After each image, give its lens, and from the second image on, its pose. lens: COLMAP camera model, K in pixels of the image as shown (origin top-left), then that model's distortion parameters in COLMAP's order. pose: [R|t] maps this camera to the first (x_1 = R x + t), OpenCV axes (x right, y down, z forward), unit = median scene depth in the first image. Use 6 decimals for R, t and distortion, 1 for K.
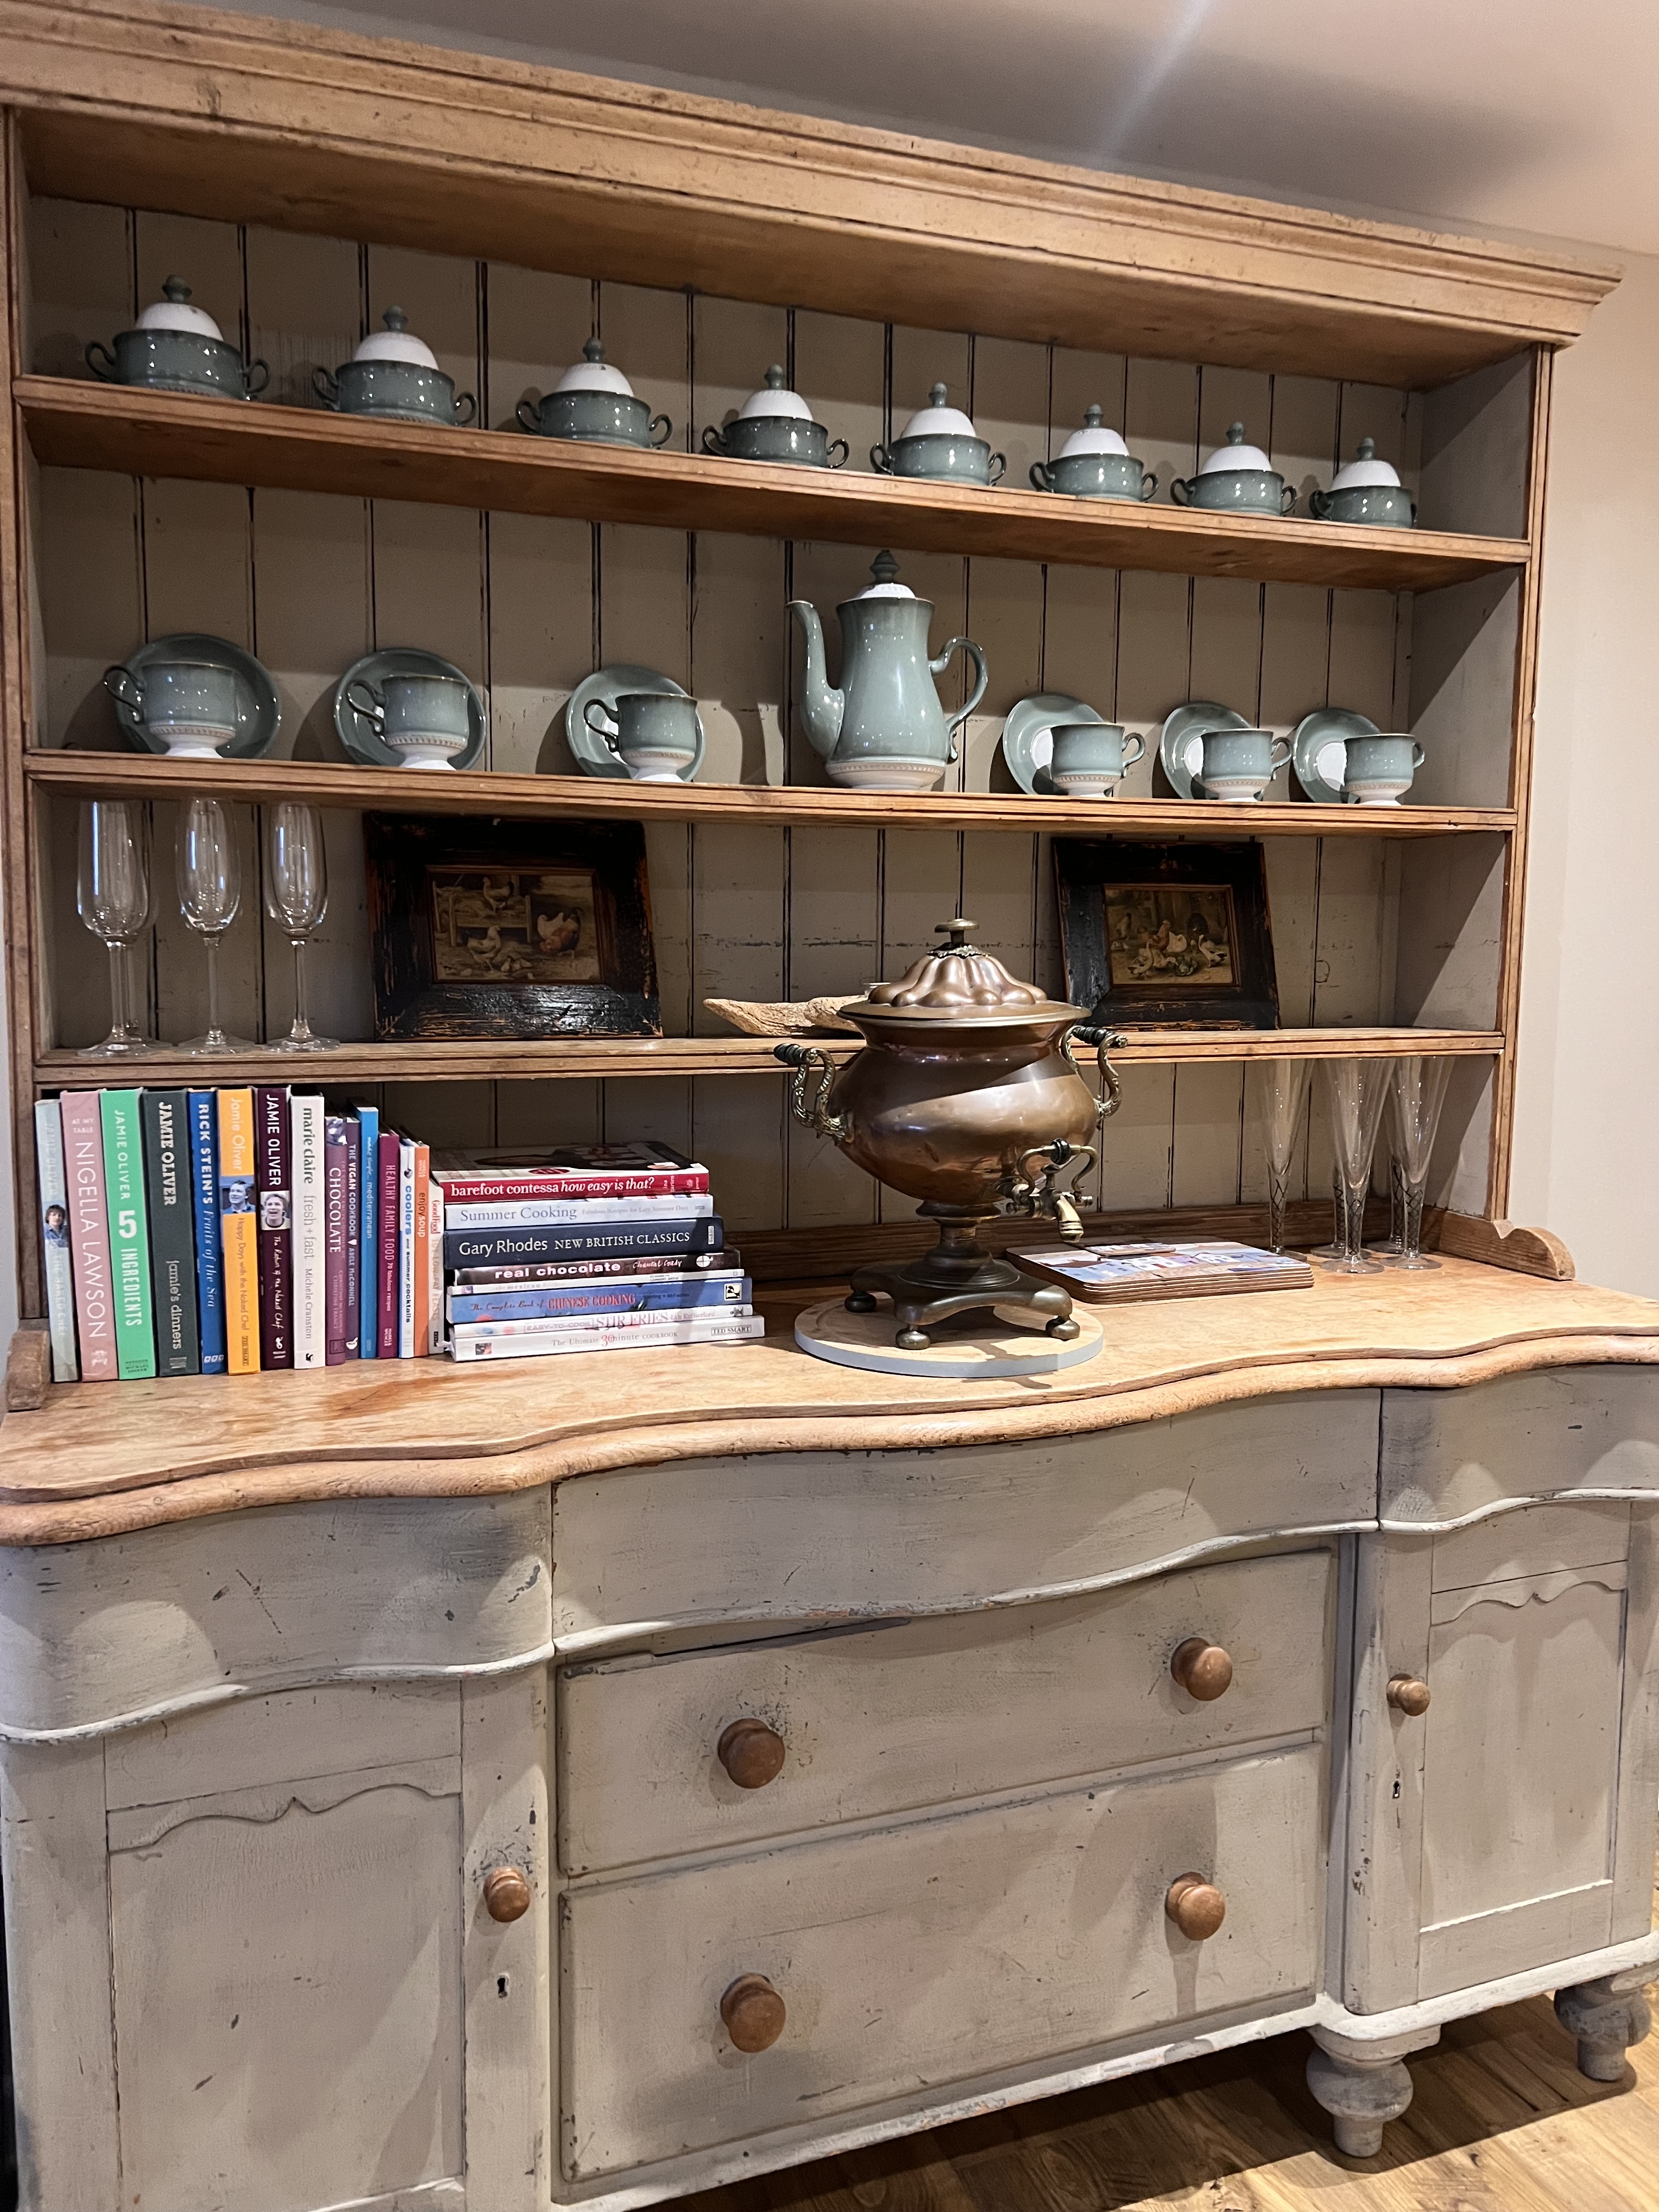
lens RADIAL K [[1678.0, 0, 829.5], [0, 1678.0, 1106.0], [0, 0, 1]] dist [0.110706, -0.145902]
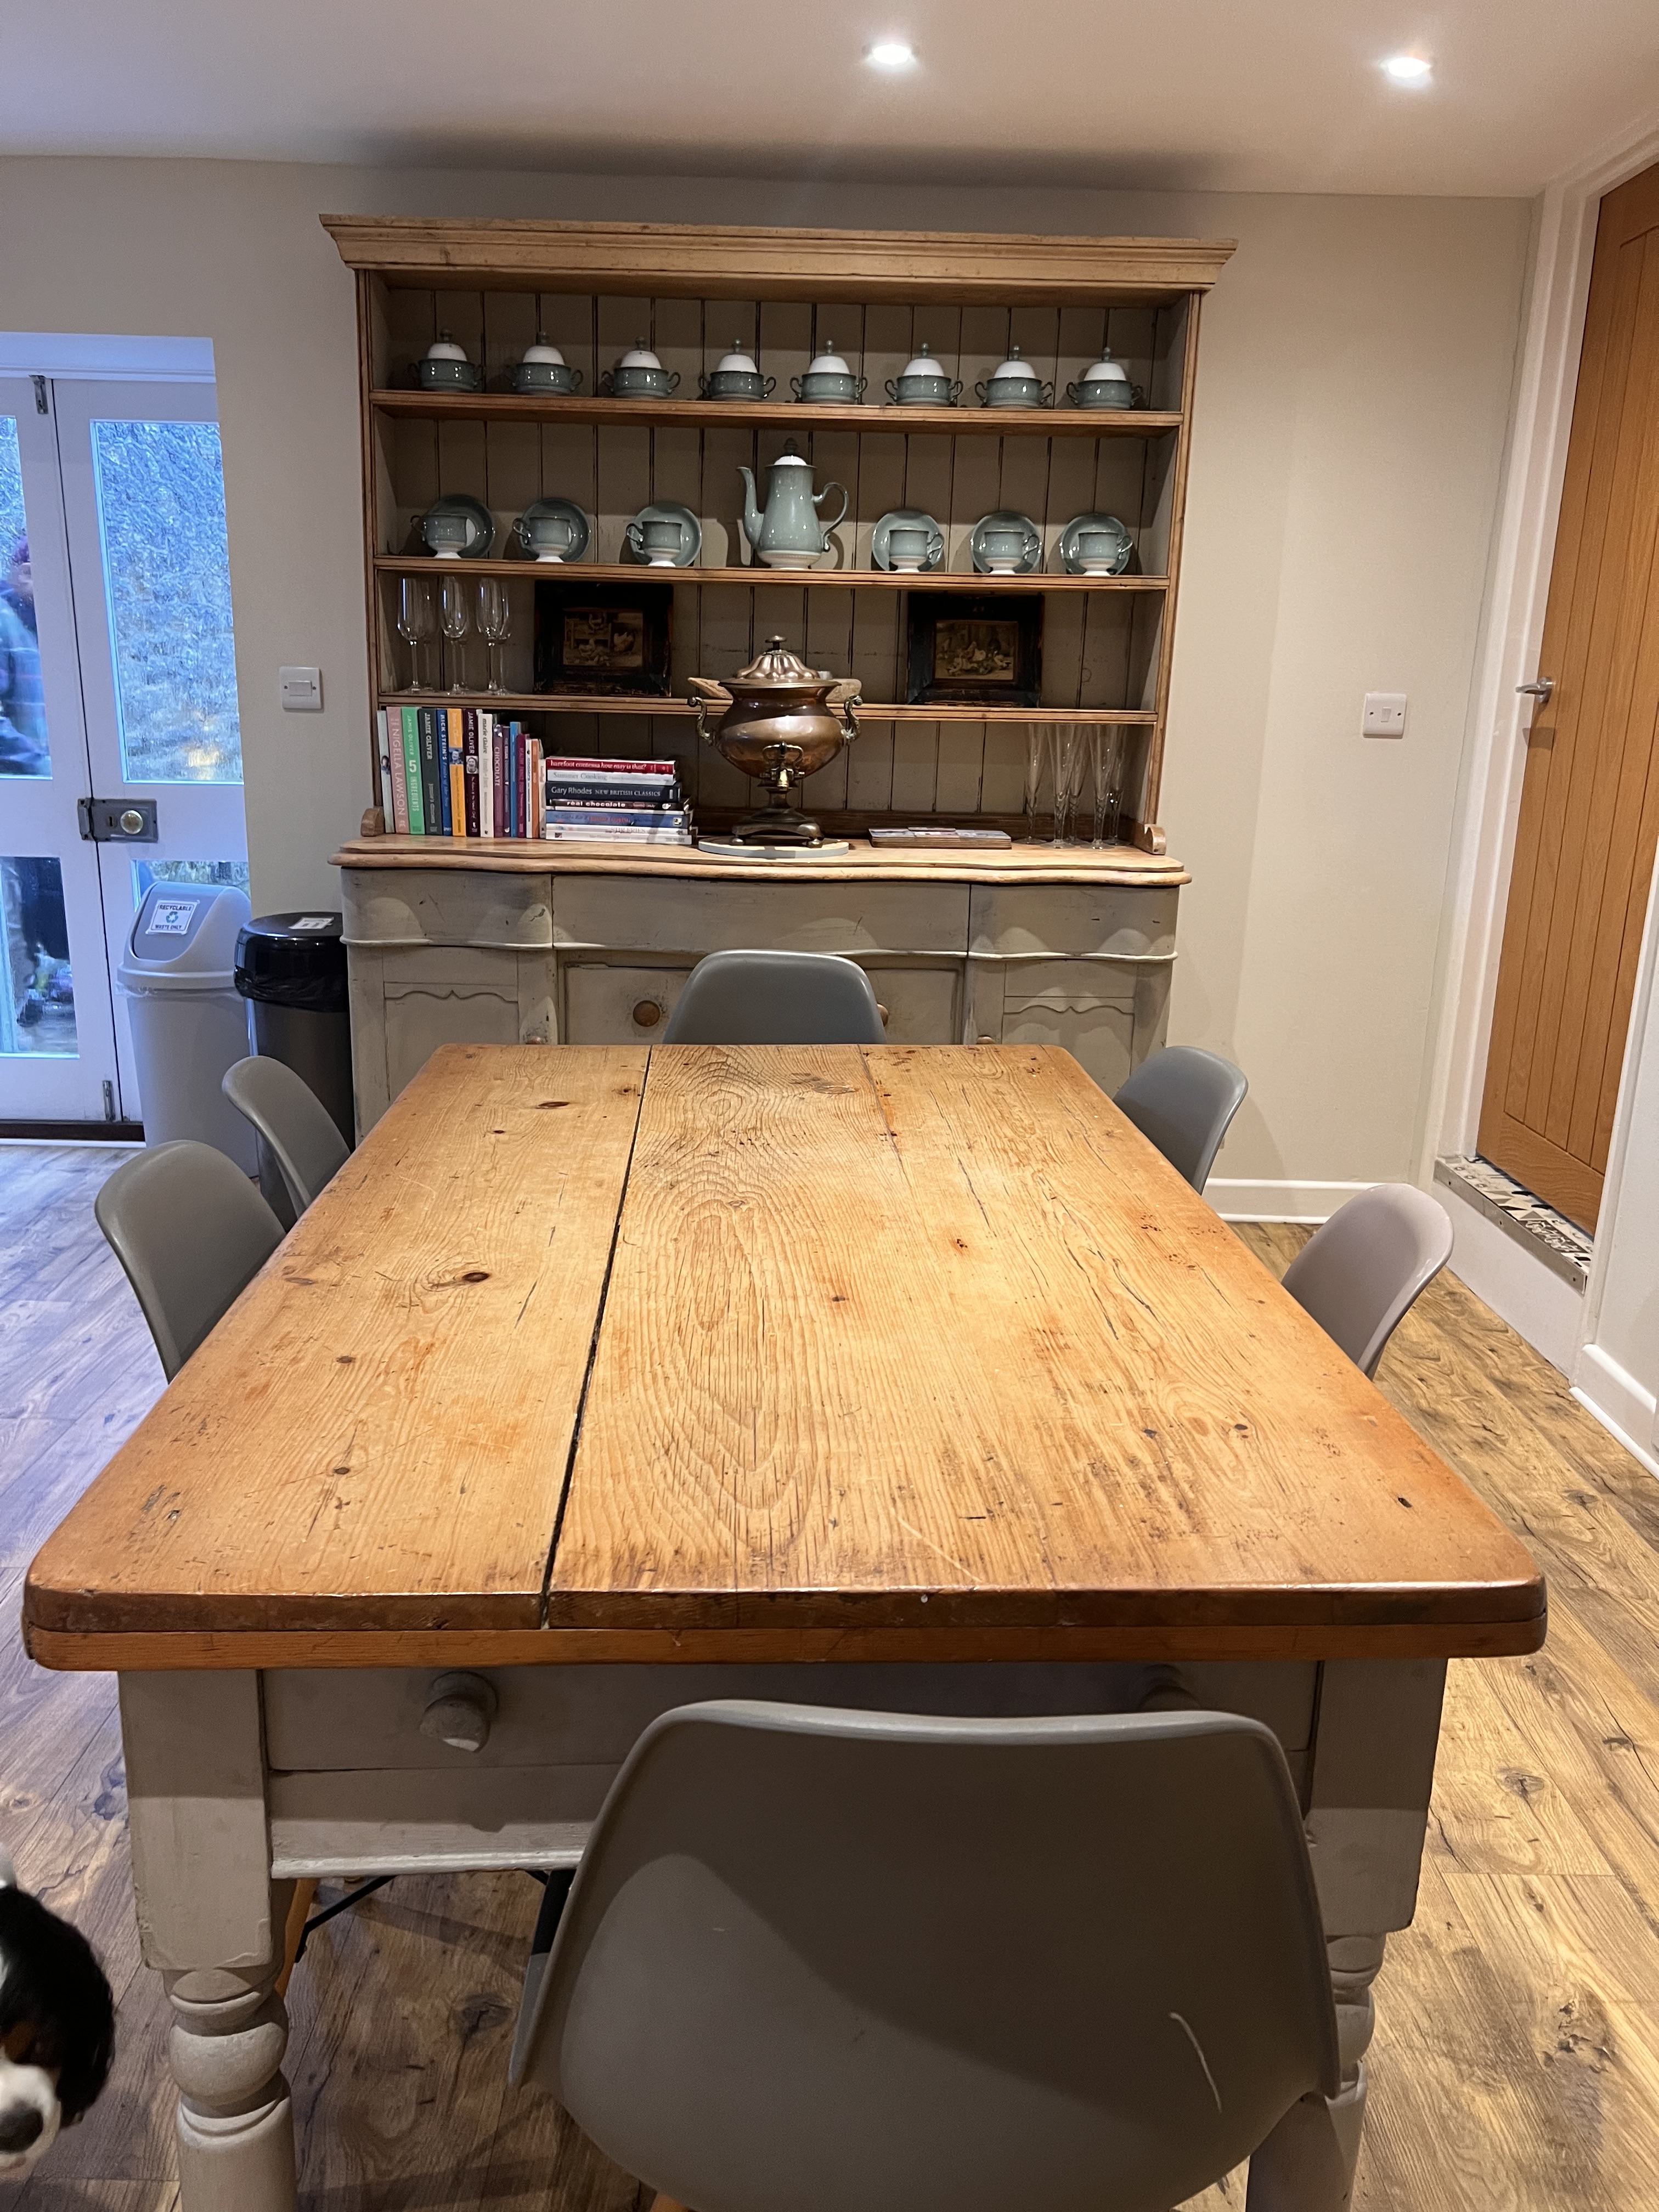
lens RADIAL K [[1692.3, 0, 794.9], [0, 1692.3, 1114.3], [0, 0, 1]] dist [0.065341, -0.061786]
pose [[0.935106, 0.106536, -0.337976, 0.811848], [-0.054228, 0.985526, 0.160618, 0.120585], [0.350195, -0.131867, 0.927348, -0.927725]]
